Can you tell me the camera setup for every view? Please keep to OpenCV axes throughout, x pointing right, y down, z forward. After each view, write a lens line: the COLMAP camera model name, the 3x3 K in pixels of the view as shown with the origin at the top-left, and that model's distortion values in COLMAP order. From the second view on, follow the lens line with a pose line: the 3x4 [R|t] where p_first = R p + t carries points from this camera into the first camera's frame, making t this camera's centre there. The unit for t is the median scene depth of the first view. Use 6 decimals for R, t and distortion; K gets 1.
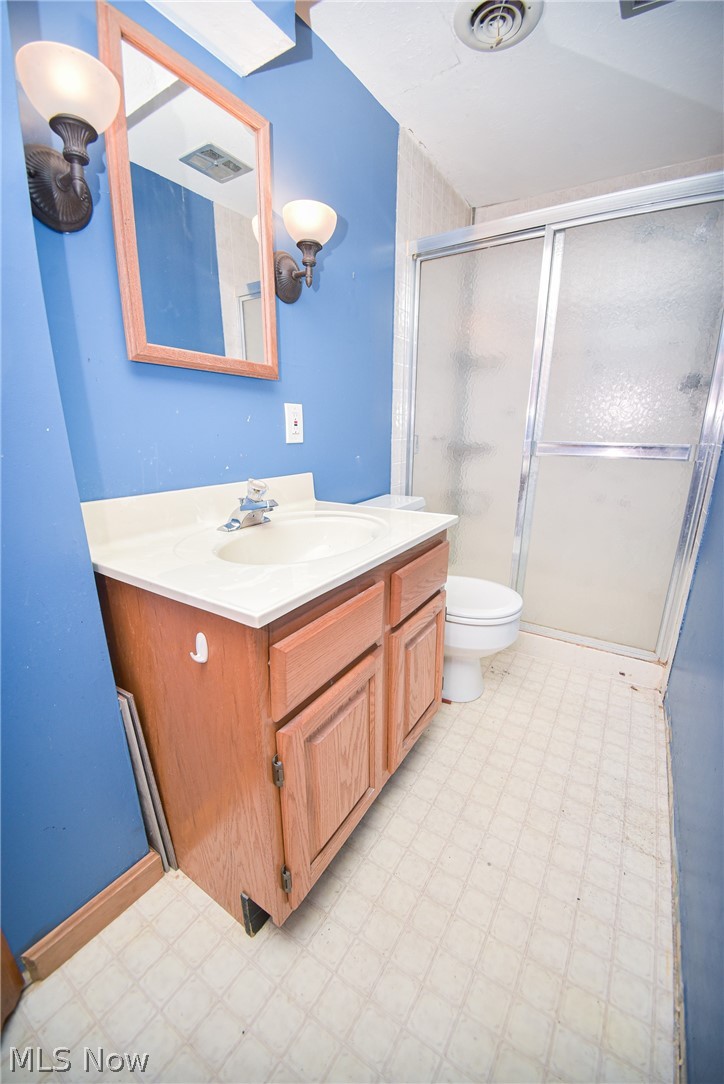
lens RADIAL K [[414.3, 0, 361.2], [0, 414.3, 542.0], [0, 0, 1]] dist [-0.011436, -0.009237]
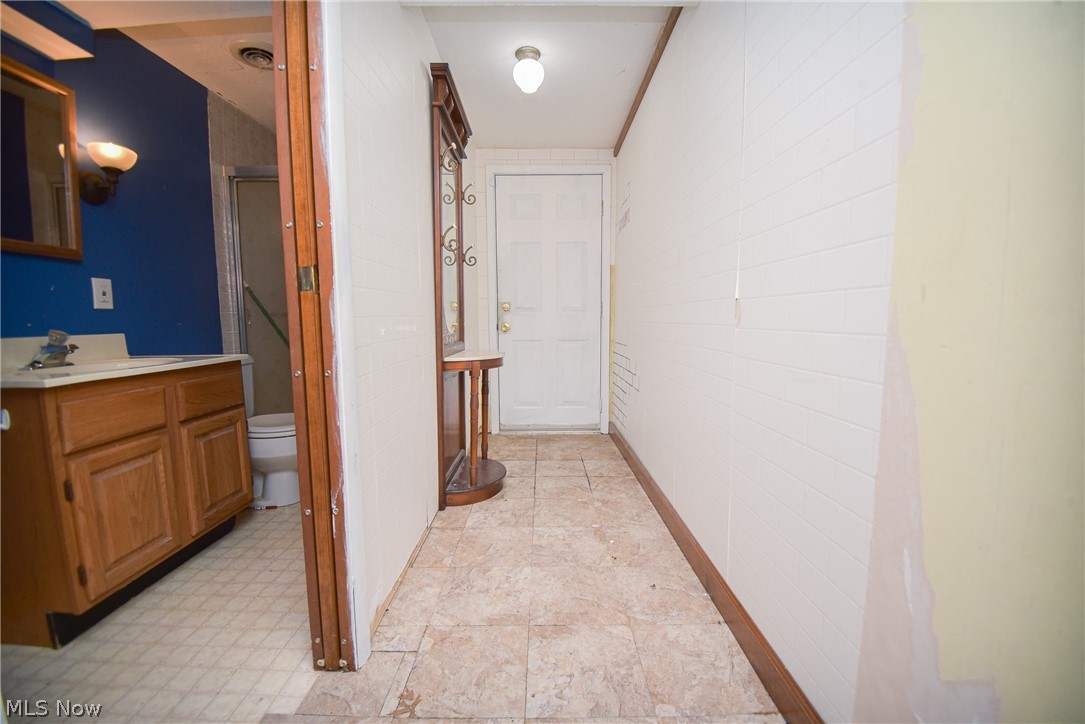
lens RADIAL K [[434.6, 0, 539.2], [0, 434.6, 365.5], [0, 0, 1]] dist [-0.026240, -0.001851]
pose [[0.843452, -0.059228, 0.533930, 0.291495], [0.146820, 0.981479, -0.123059, 0.314061], [-0.516752, 0.182186, 0.836526, -0.806345]]
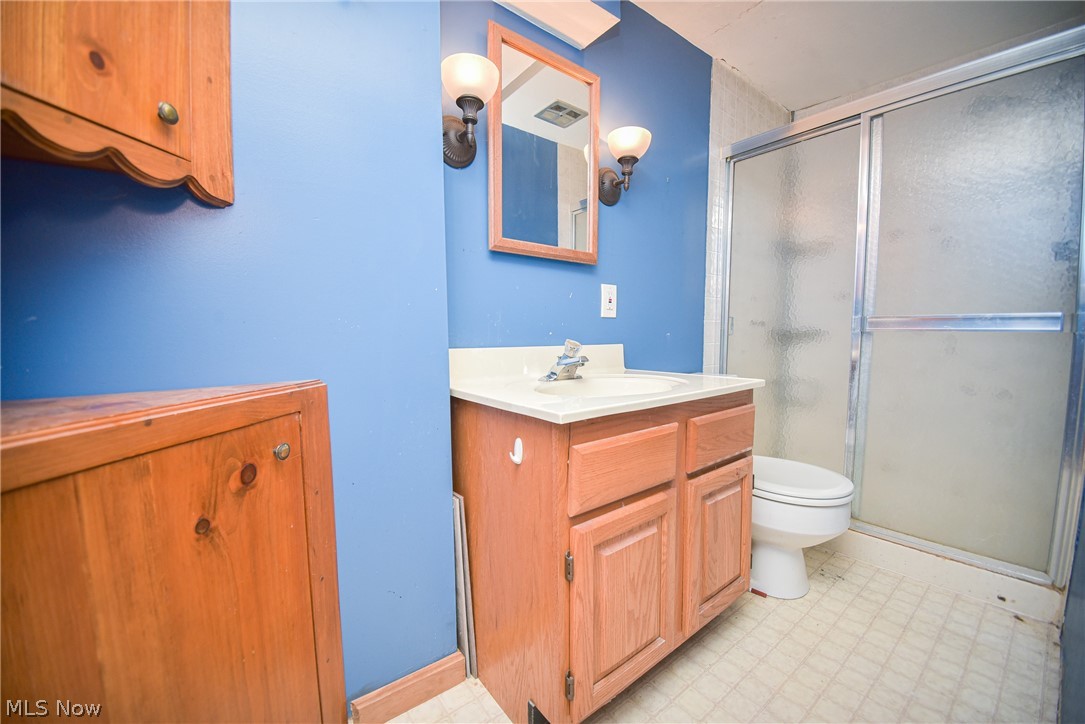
lens RADIAL K [[414.7, 0, 540.5], [0, 414.7, 364.5], [0, 0, 1]] dist [-0.011436, -0.009237]
pose [[0.942493, 0.022752, -0.333451, 0.053552], [-0.085479, 0.980908, -0.174677, 0.120601], [0.323110, 0.193134, 0.926444, -0.116461]]
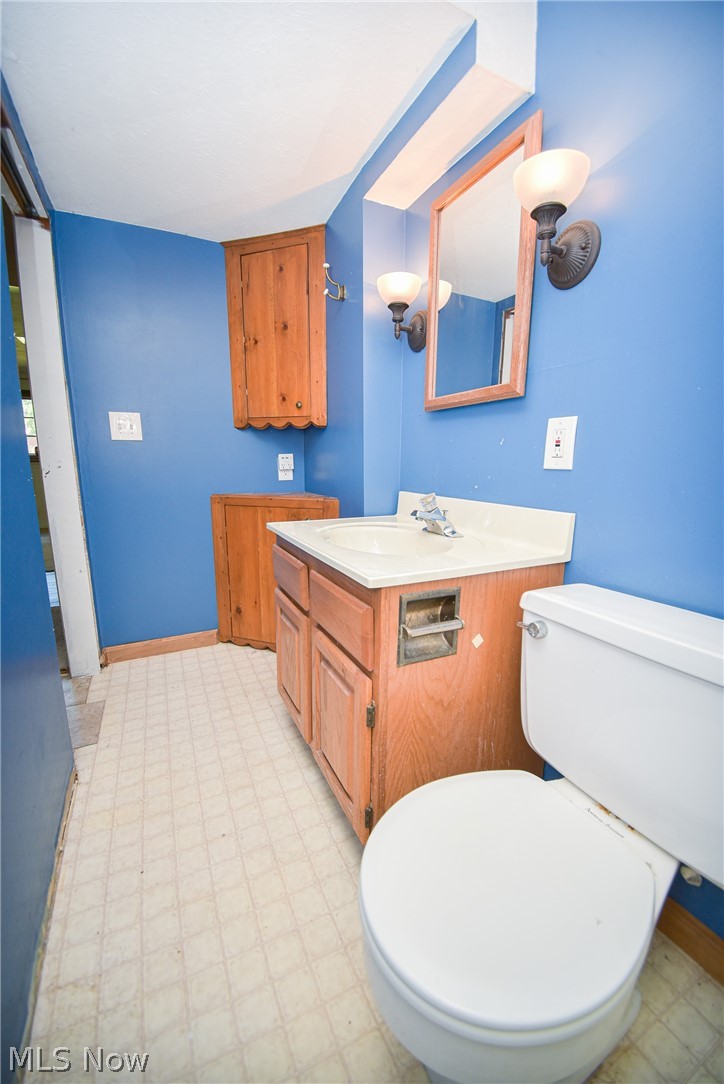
lens RADIAL K [[414.3, 0, 356.1], [0, 414.3, 544.8], [0, 0, 1]] dist [-0.011436, -0.009237]
pose [[-0.518085, 0.156649, -0.840862, 0.755233], [-0.241551, 0.916273, 0.319525, -0.294898], [0.820513, 0.368652, -0.436869, 1.202701]]
